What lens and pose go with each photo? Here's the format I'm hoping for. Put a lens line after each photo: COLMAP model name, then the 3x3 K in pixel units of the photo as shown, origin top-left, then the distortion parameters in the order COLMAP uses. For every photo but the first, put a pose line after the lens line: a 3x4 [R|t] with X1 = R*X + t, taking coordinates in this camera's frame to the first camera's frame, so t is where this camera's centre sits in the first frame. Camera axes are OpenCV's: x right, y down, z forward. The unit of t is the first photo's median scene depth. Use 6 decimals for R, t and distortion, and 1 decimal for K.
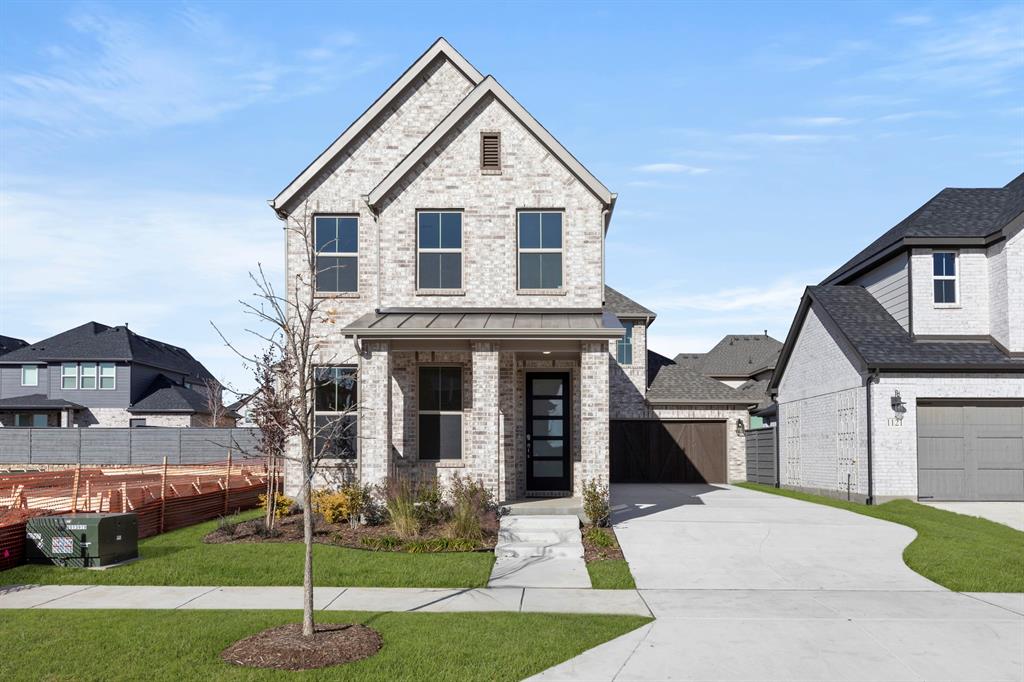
lens RADIAL K [[644.2, 0, 512.1], [0, 644.2, 342.8], [0, 0, 1]] dist [0.005420, 0.002392]
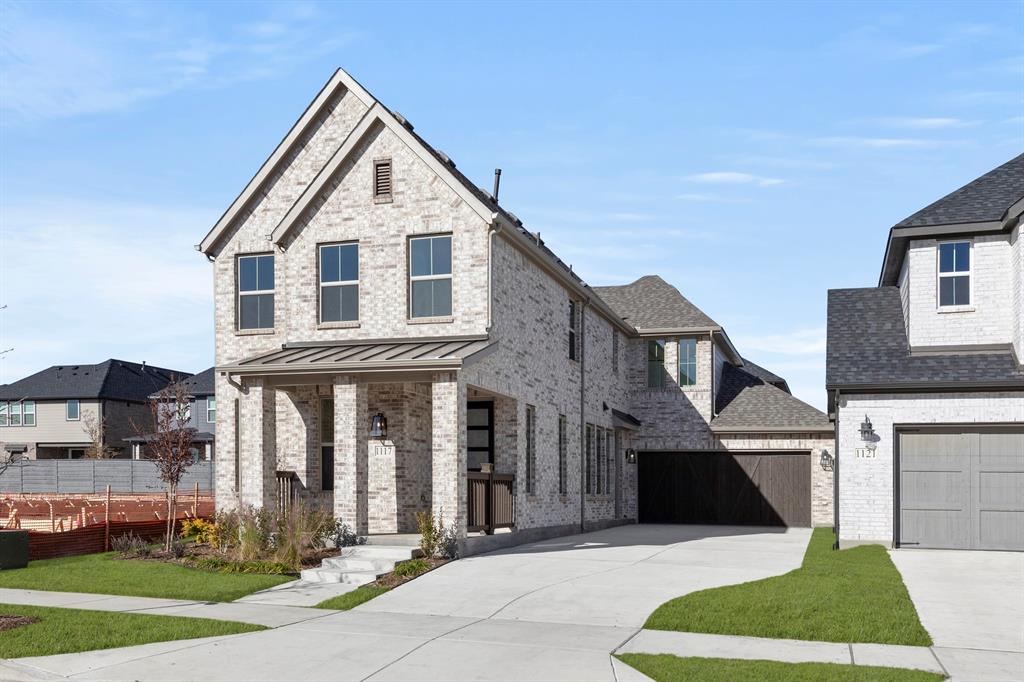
lens RADIAL K [[750.7, 0, 510.9], [0, 750.7, 379.0], [0, 0, 1]] dist [0.009705, -0.005429]
pose [[0.964727, -0.027707, -0.261791, 0.434377], [0.033467, 0.999285, 0.017566, -0.005790], [0.261117, -0.025708, 0.964965, -0.061793]]
